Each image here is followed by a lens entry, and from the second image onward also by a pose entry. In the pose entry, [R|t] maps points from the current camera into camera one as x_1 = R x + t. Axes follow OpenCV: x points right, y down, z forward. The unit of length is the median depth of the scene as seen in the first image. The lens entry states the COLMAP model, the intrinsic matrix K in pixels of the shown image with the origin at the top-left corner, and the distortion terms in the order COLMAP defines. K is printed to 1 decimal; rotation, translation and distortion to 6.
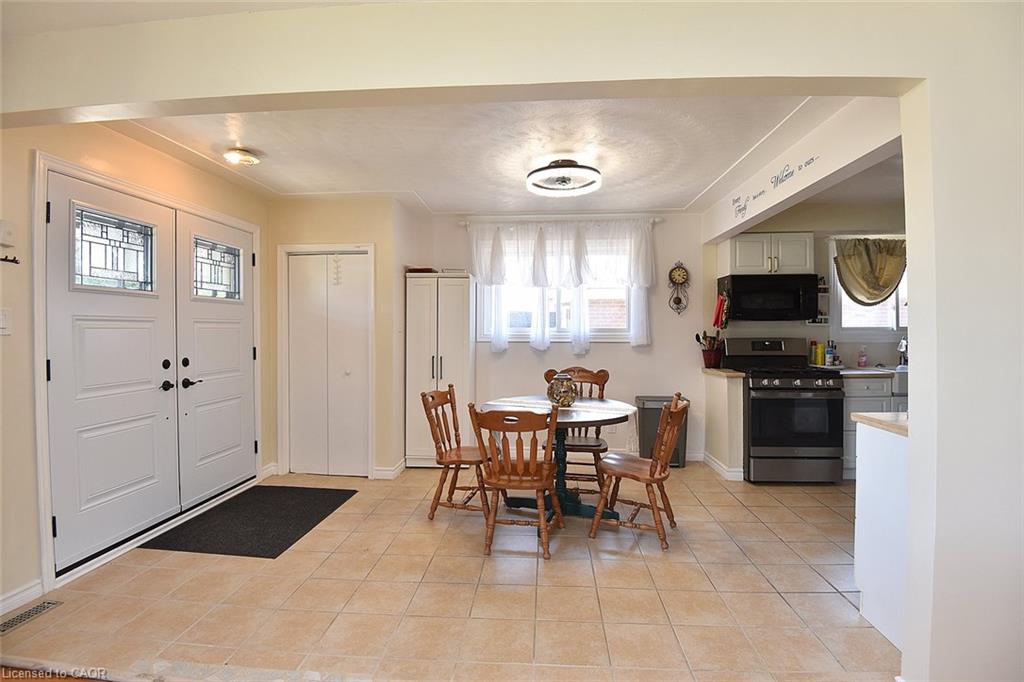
lens RADIAL K [[488.3, 0, 515.8], [0, 488.3, 331.9], [0, 0, 1]] dist [-0.015849, -0.000914]
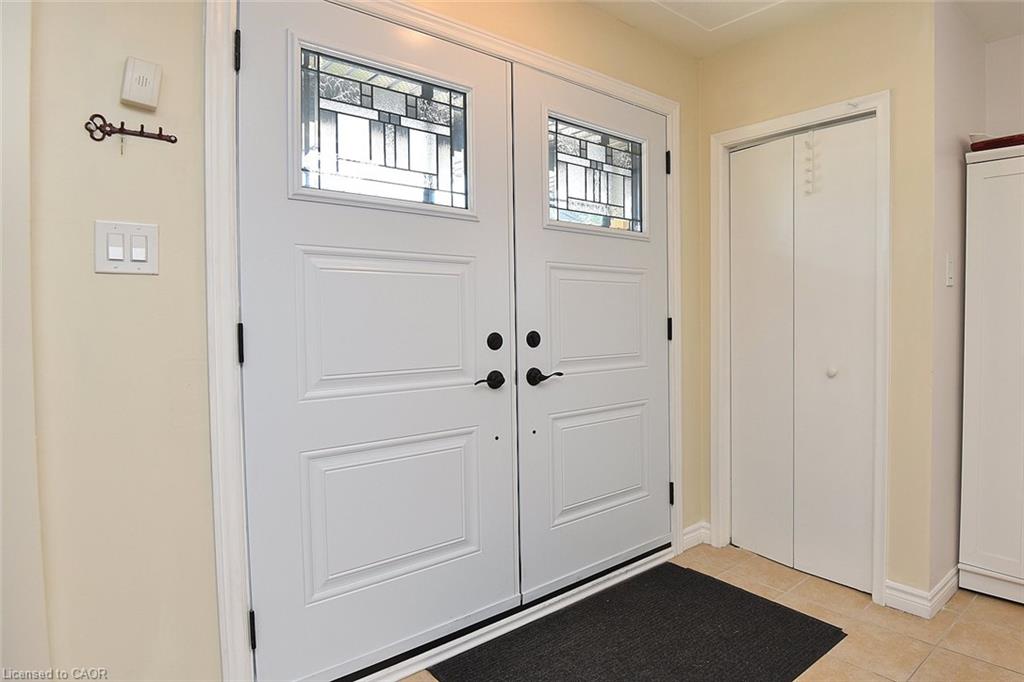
lens RADIAL K [[610.0, 0, 639.6], [0, 610.0, 334.3], [0, 0, 1]] dist [-0.022533, -0.001307]
pose [[0.767855, 0.018868, -0.640346, -0.108181], [0.001360, 0.999516, 0.031081, 0.027598], [0.640622, -0.024737, 0.767458, 0.424781]]
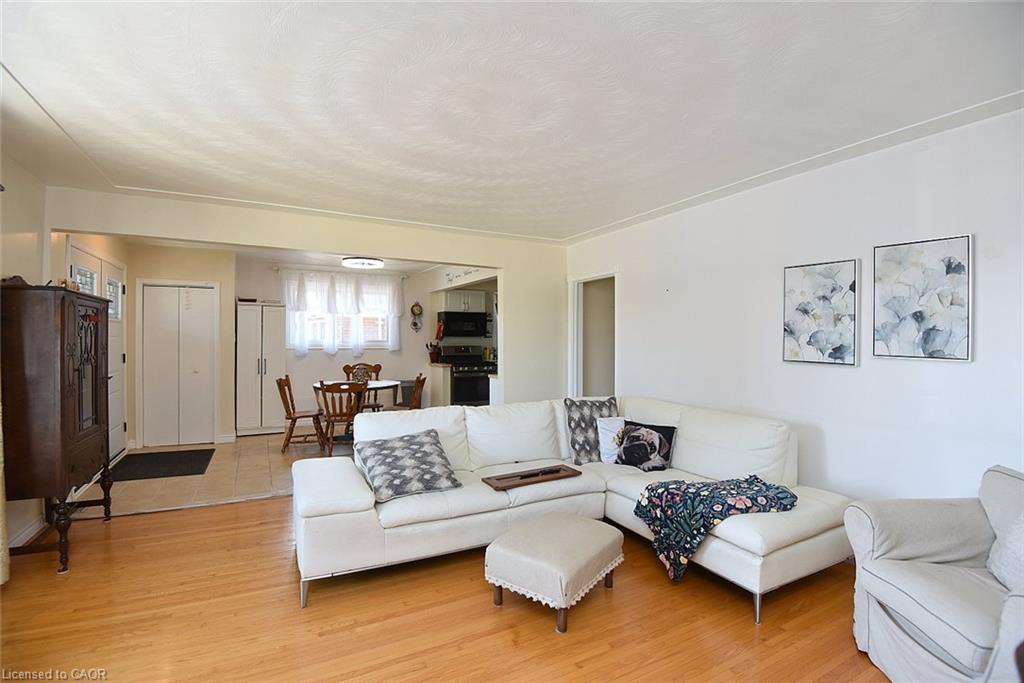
lens RADIAL K [[476.7, 0, 512.0], [0, 476.7, 341.5], [0, 0, 1]] dist [-0.015977, -0.016904]
pose [[0.848521, 0.001707, 0.529160, -0.302054], [-0.003938, 0.999987, 0.003088, -0.011370], [-0.529148, -0.004704, 0.848517, -0.678170]]
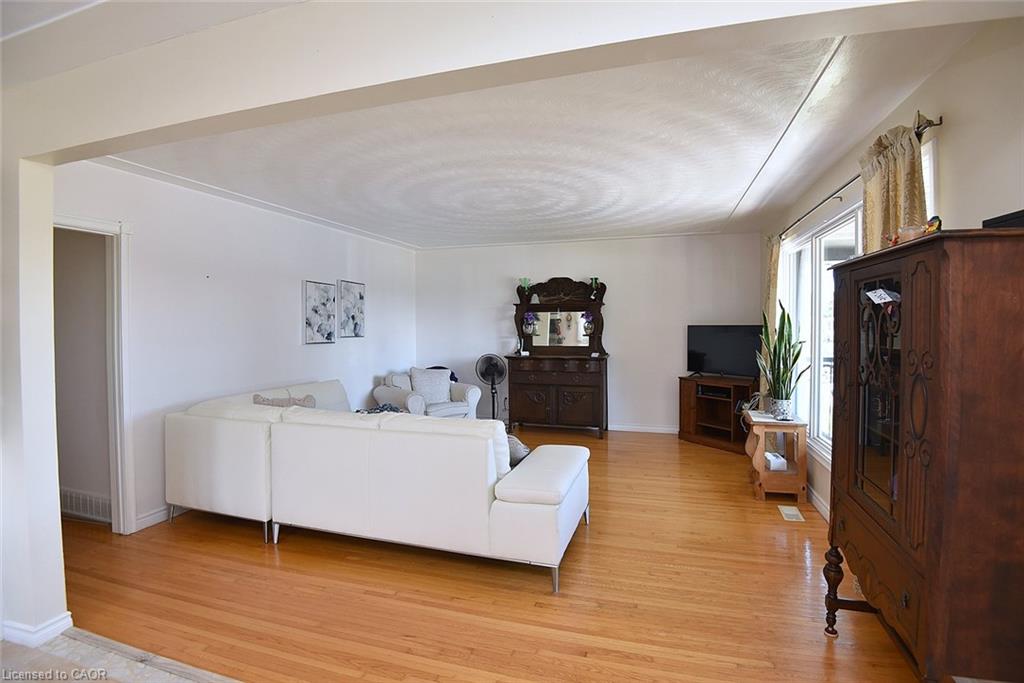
lens RADIAL K [[488.3, 0, 515.8], [0, 488.3, 332.4], [0, 0, 1]] dist [-0.015849, -0.000914]
pose [[-0.974324, 0.002624, 0.225134, -0.280738], [0.007220, 0.999782, 0.019596, -0.025415], [-0.225033, 0.020719, -0.974131, 0.751582]]
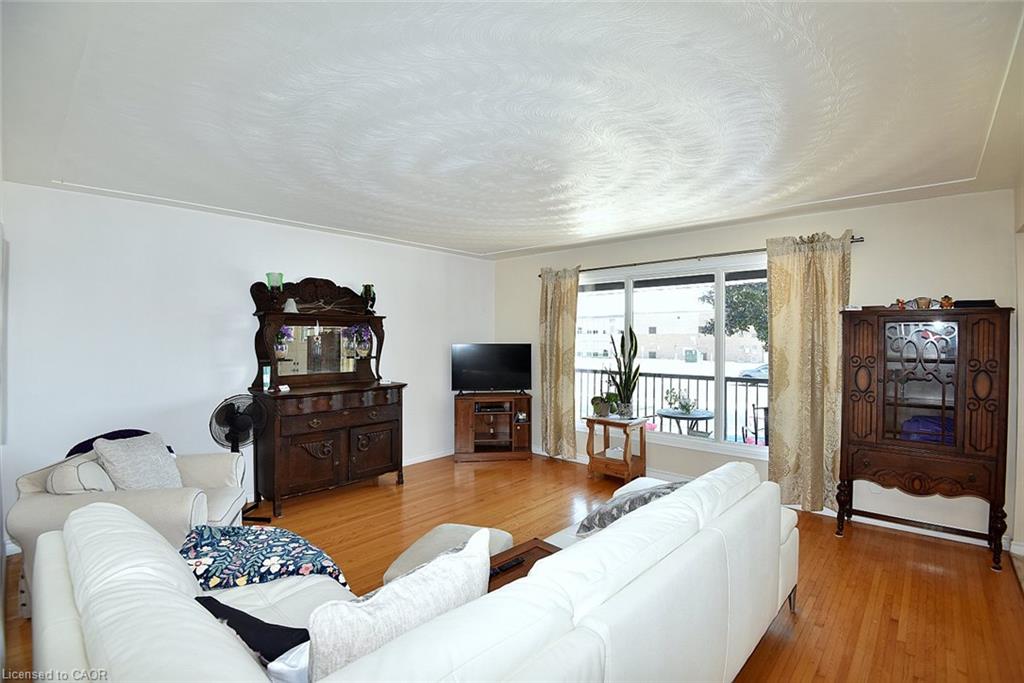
lens RADIAL K [[476.7, 0, 512.0], [0, 476.7, 341.5], [0, 0, 1]] dist [-0.015977, -0.016904]
pose [[-0.614524, 0.005759, -0.788877, 0.468483], [-0.002991, 0.999949, 0.009630, -0.035292], [0.788892, 0.008278, -0.614476, 0.254771]]
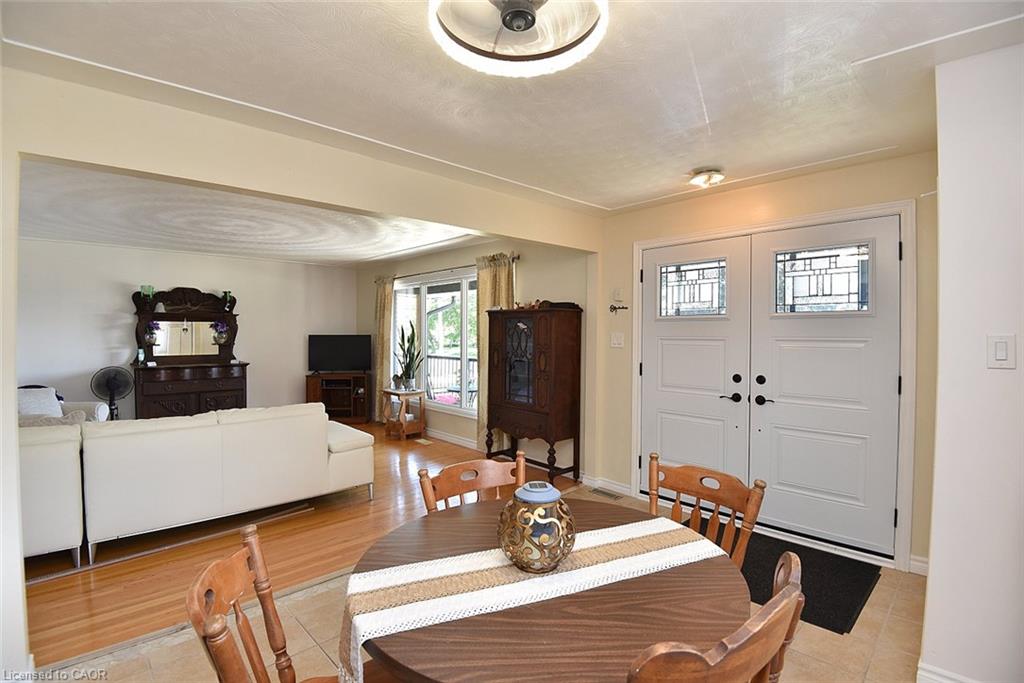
lens RADIAL K [[488.3, 0, 515.8], [0, 488.3, 332.4], [0, 0, 1]] dist [-0.015849, -0.000914]
pose [[-0.671501, 0.000676, -0.741004, 0.337072], [-0.002414, 0.999992, 0.003099, -0.031029], [0.741000, 0.003870, -0.671494, 1.027815]]
